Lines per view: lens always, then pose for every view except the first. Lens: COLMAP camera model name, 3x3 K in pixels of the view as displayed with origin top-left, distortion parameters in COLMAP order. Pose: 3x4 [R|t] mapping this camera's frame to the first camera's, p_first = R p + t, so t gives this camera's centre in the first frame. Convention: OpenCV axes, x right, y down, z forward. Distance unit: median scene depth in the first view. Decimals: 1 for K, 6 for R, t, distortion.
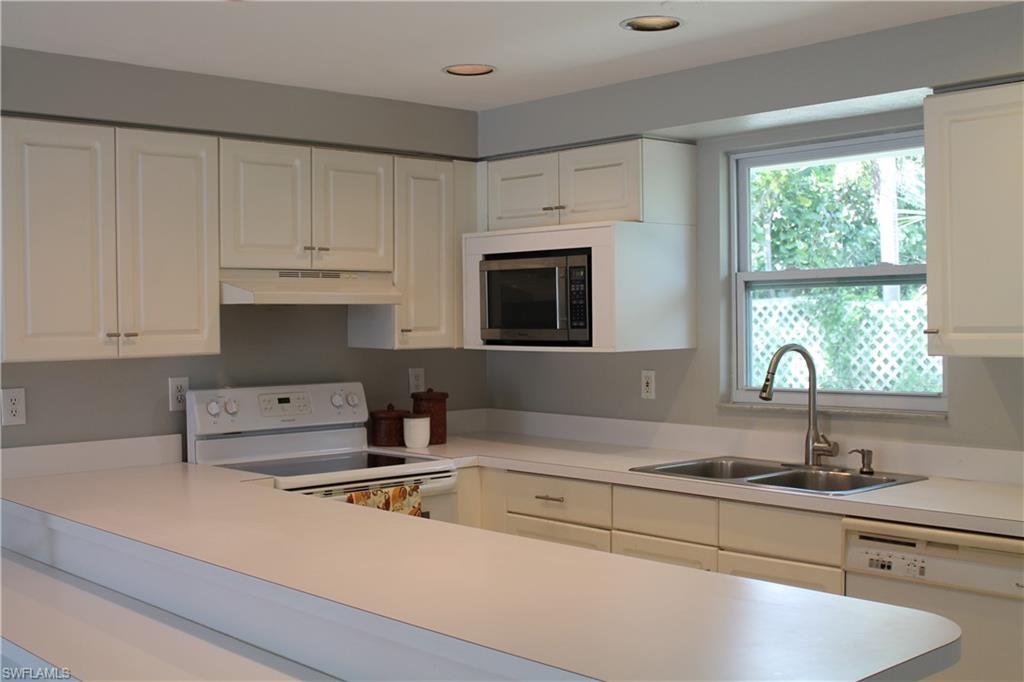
lens RADIAL K [[1190.7, 0, 512.0], [0, 1190.7, 341.0], [0, 0, 1]] dist [-0.059331, 0.020189]
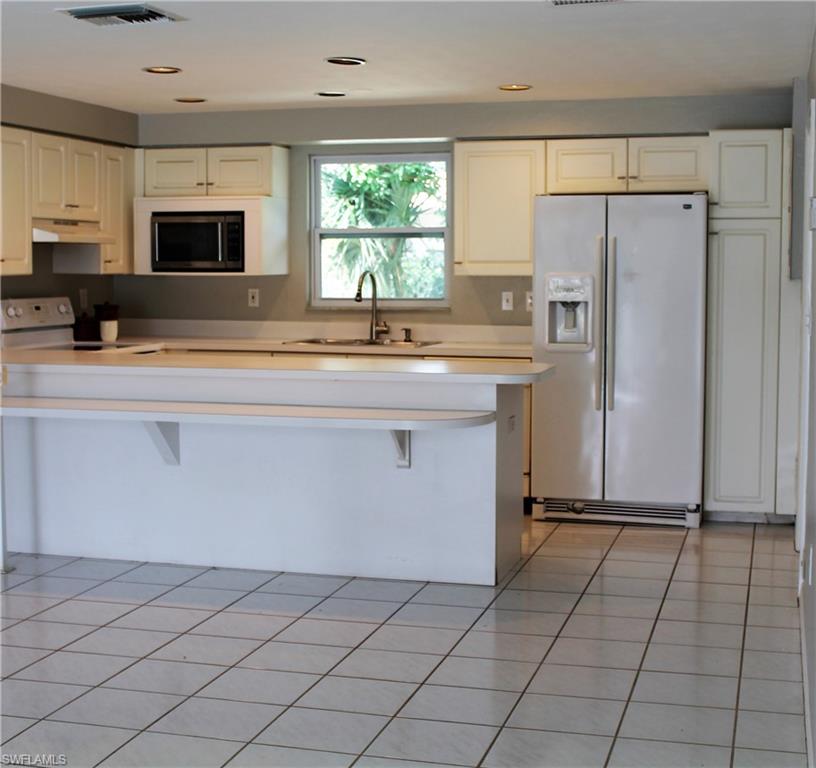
lens RADIAL K [[1333.2, 0, 408.0], [0, 1333.2, 384.0], [0, 0, 1]] dist [-0.184787, 0.044309]
pose [[0.844201, -0.032810, 0.535022, -0.690503], [-0.003840, 0.997729, 0.067244, 0.033139], [-0.536013, -0.058822, 0.842158, -0.631575]]
